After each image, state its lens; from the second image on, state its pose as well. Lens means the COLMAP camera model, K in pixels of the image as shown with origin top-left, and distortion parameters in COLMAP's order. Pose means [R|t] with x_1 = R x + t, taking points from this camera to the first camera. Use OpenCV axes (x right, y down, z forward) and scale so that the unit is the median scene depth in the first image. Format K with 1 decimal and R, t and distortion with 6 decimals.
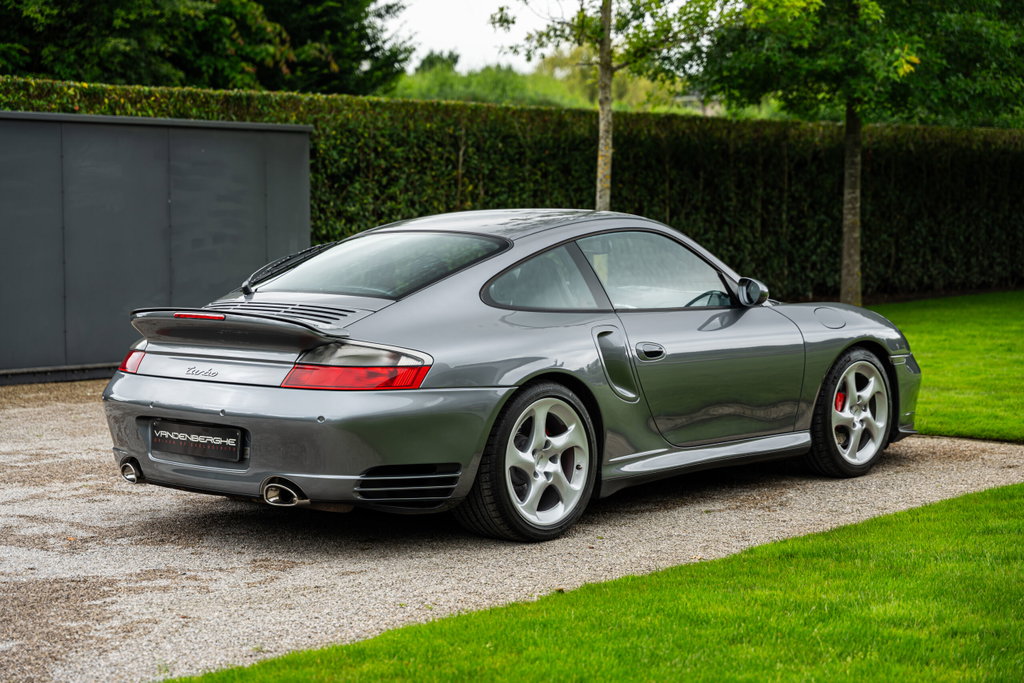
lens RADIAL K [[2293.0, 0, 511.9], [0, 2293.0, 343.3], [0, 0, 1]] dist [0.159027, 0.000000]
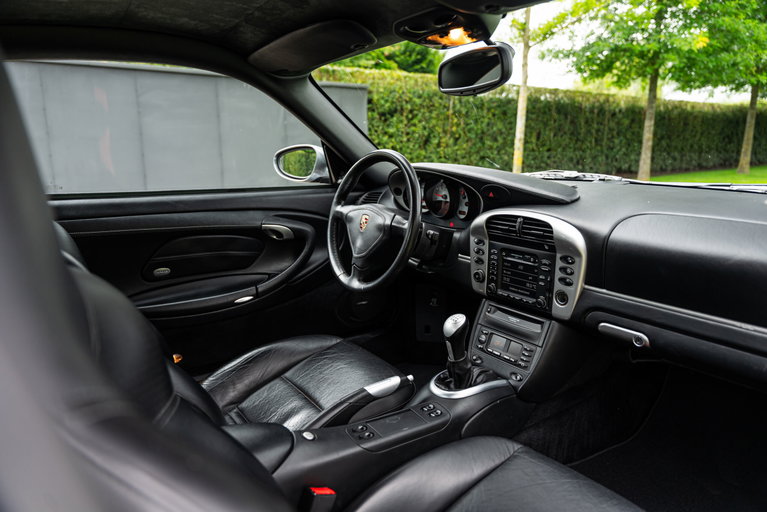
lens RADIAL K [[502.6, 0, 384.1], [0, 502.6, 258.7], [0, 0, 1]] dist [0.007569, 0.010571]
pose [[0.975202, 0.034911, -0.218544, 0.022819], [-0.002637, 0.989243, 0.146261, -0.011366], [0.221299, -0.142058, 0.964804, 0.542949]]
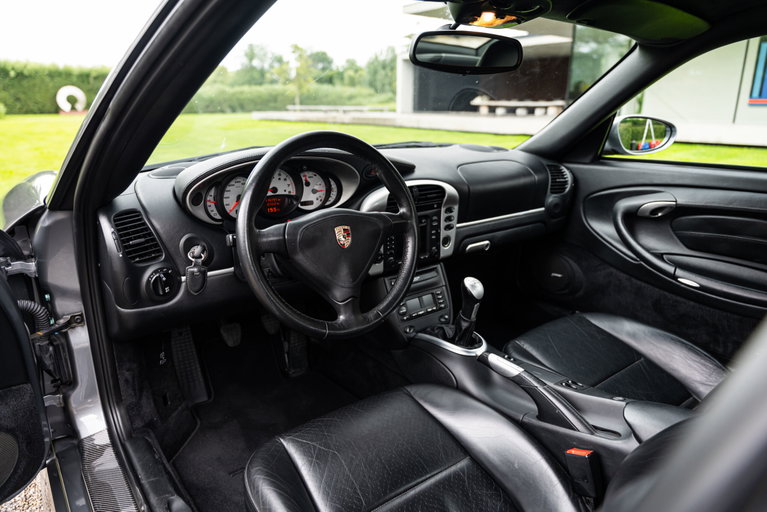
lens RADIAL K [[502.6, 0, 389.6], [0, 502.6, 252.3], [0, 0, 1]] dist [0.007569, 0.010571]
pose [[0.151412, -0.273806, 0.949792, -0.121441], [0.070778, 0.961407, 0.265871, -0.024315], [-0.985933, 0.026968, 0.164948, 0.668053]]
